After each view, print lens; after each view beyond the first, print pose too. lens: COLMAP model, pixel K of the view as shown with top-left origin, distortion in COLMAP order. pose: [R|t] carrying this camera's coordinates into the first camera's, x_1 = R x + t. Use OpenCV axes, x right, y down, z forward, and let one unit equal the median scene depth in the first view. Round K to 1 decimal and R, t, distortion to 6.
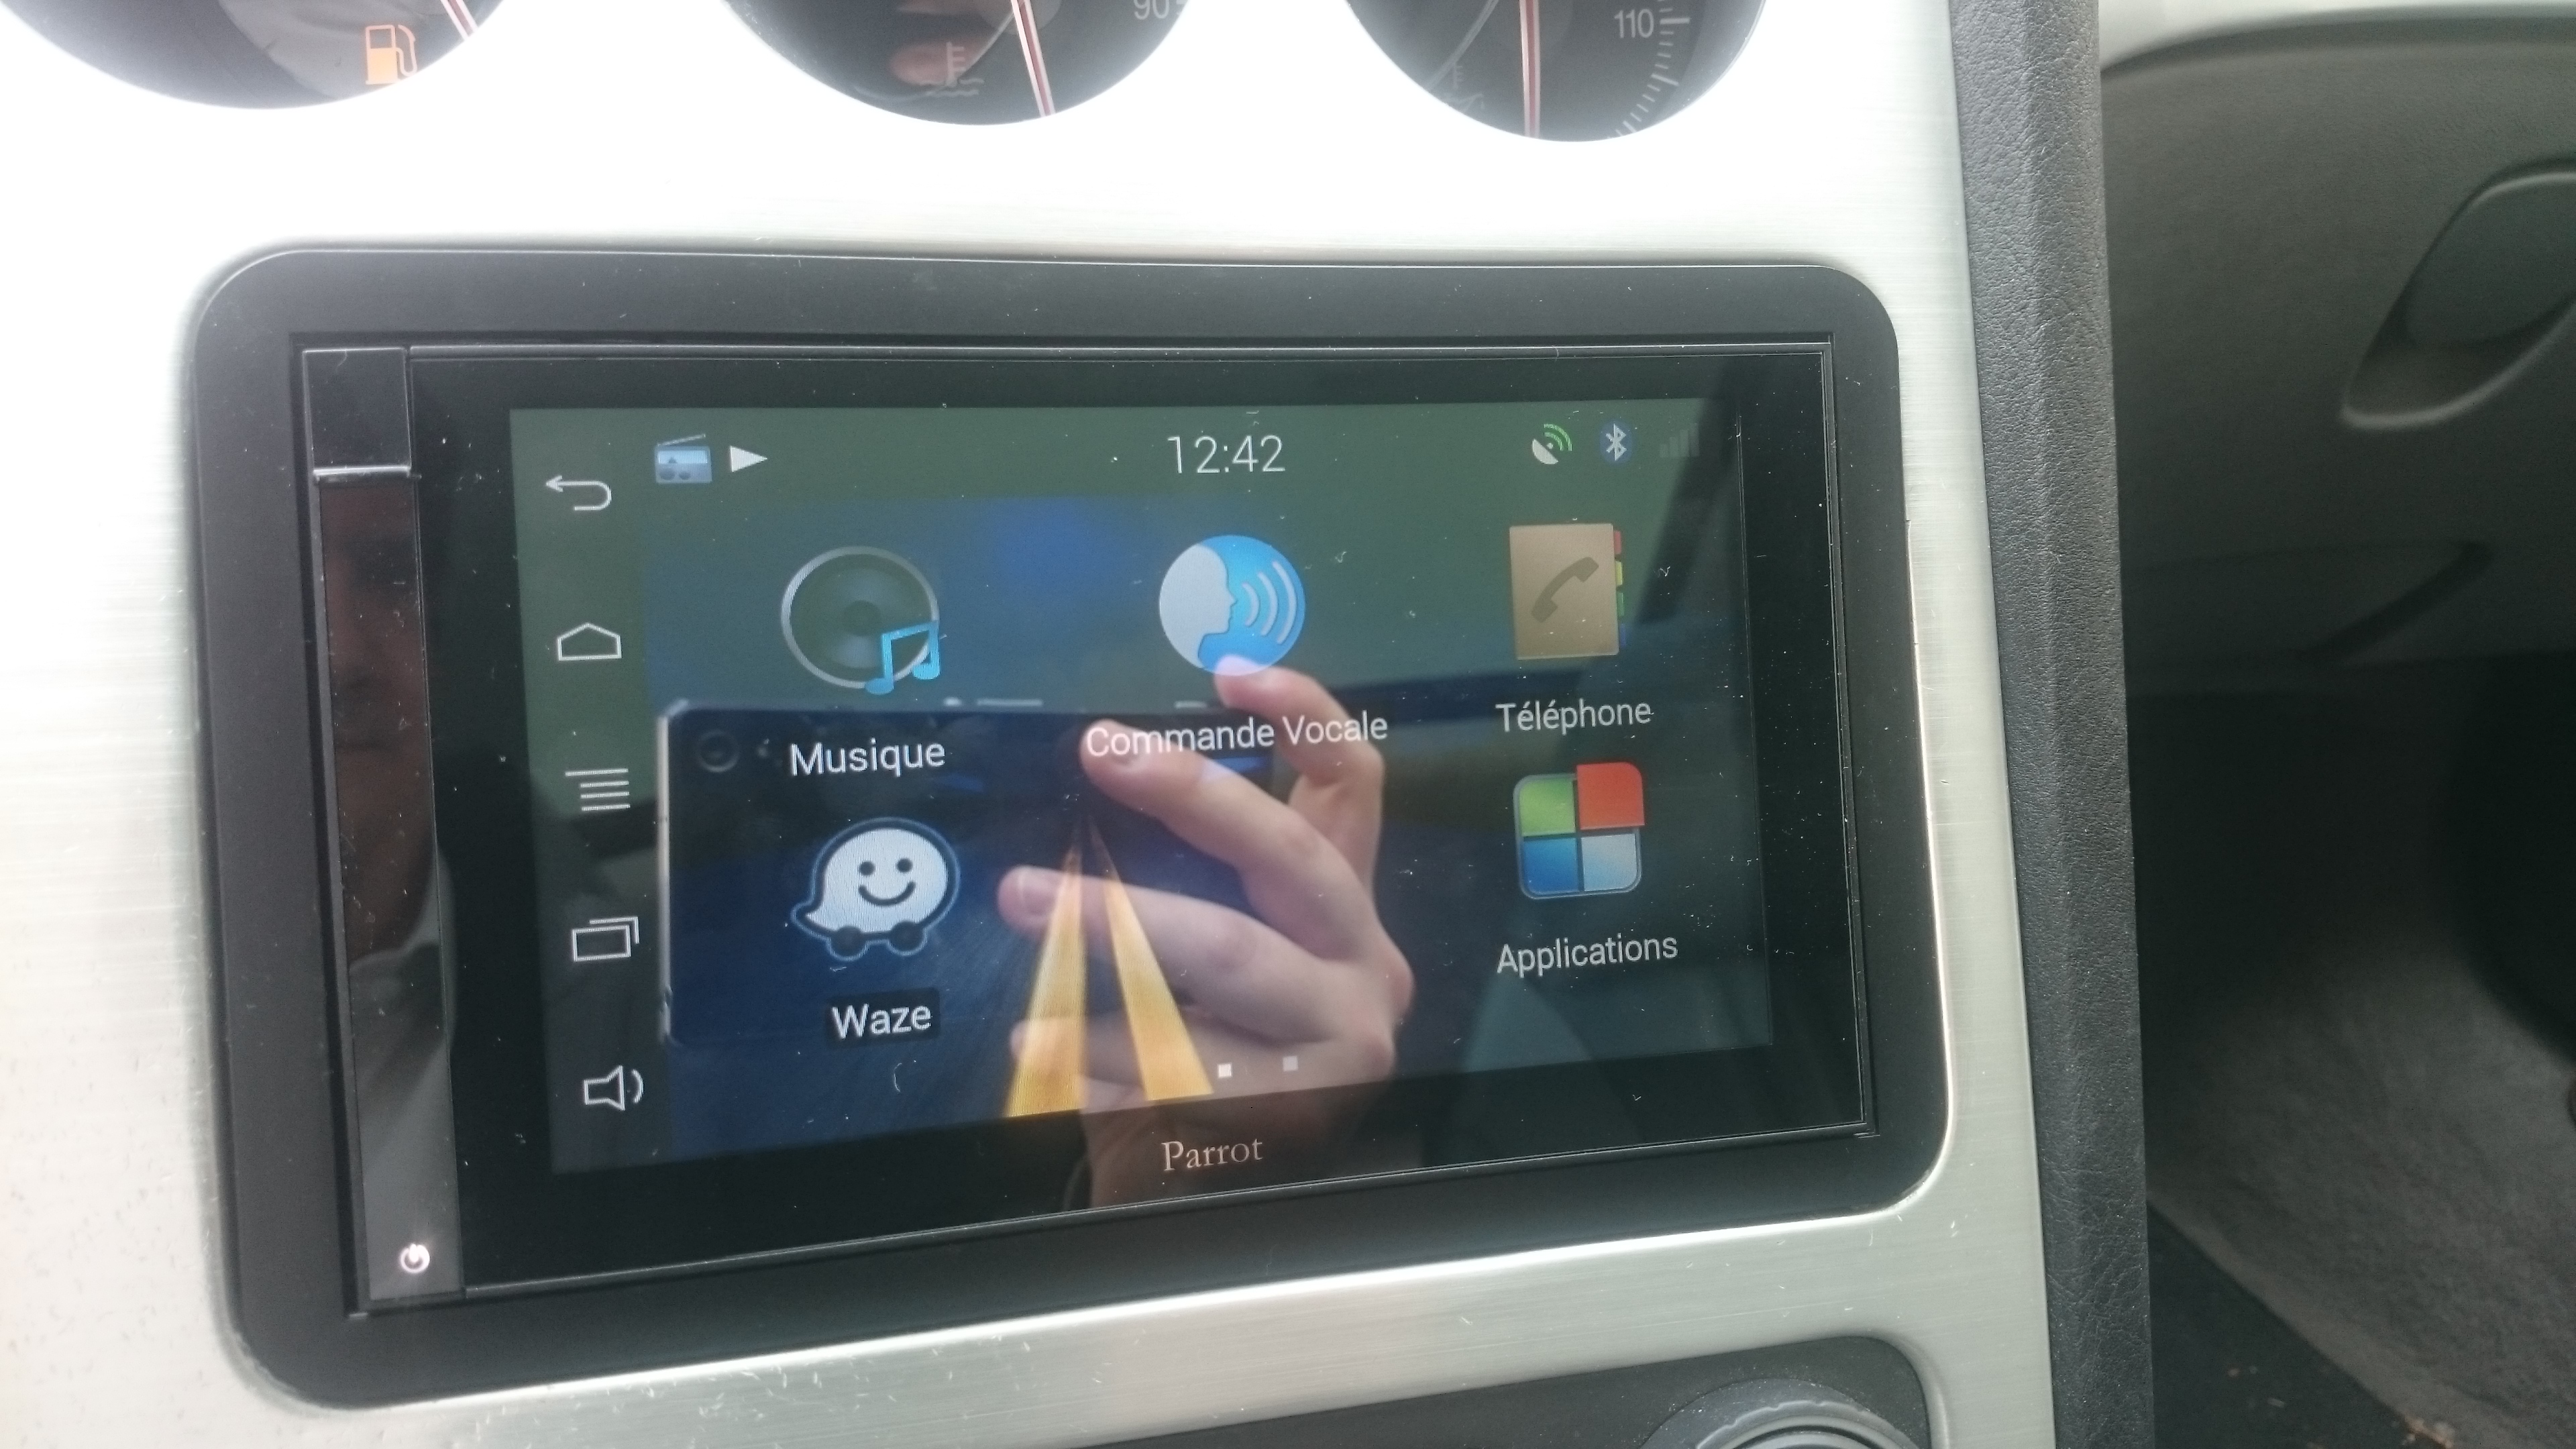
lens RADIAL K [[2175.2, 0, 1288.0], [0, 2175.2, 724.5], [0, 0, 1]] dist [0.051660, -0.096855]
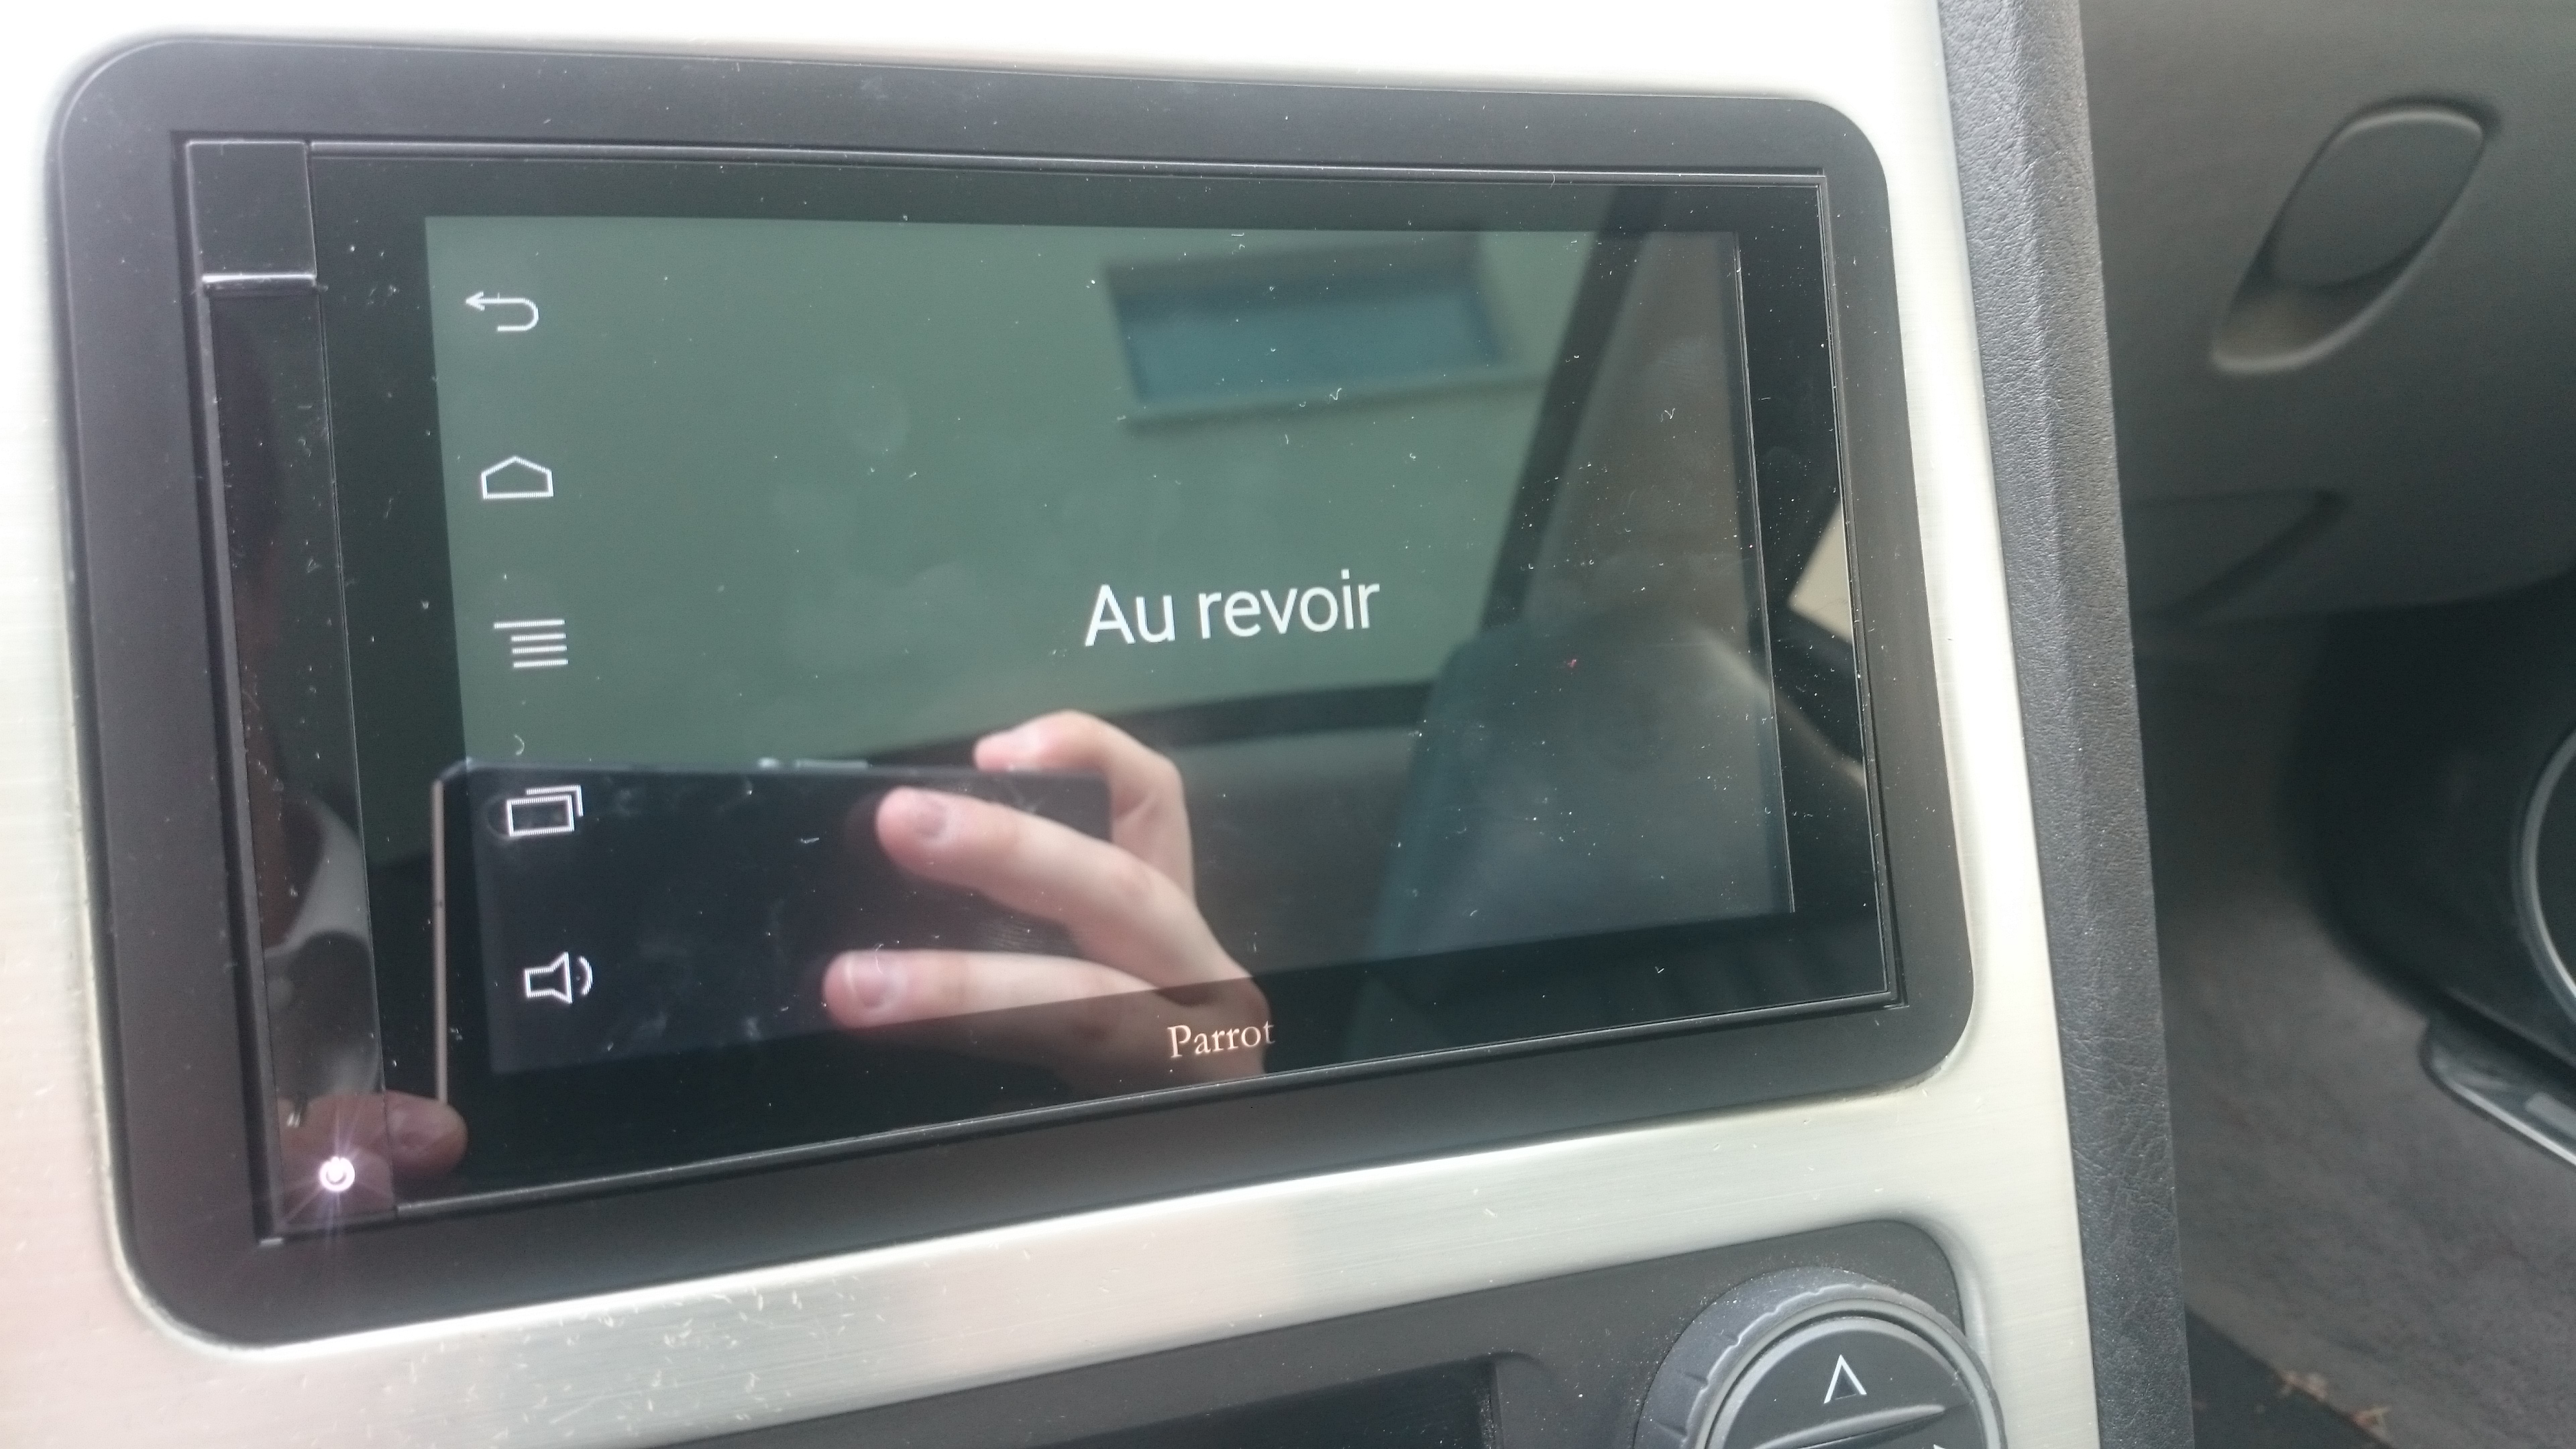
lens RADIAL K [[2182.5, 0, 1288.0], [0, 2182.5, 724.5], [0, 0, 1]] dist [0.000989, -0.012294]
pose [[0.995759, -0.028562, 0.087455, -0.075224], [0.030697, 0.999260, -0.023164, 0.079328], [-0.086729, 0.025751, 0.995899, 0.076385]]
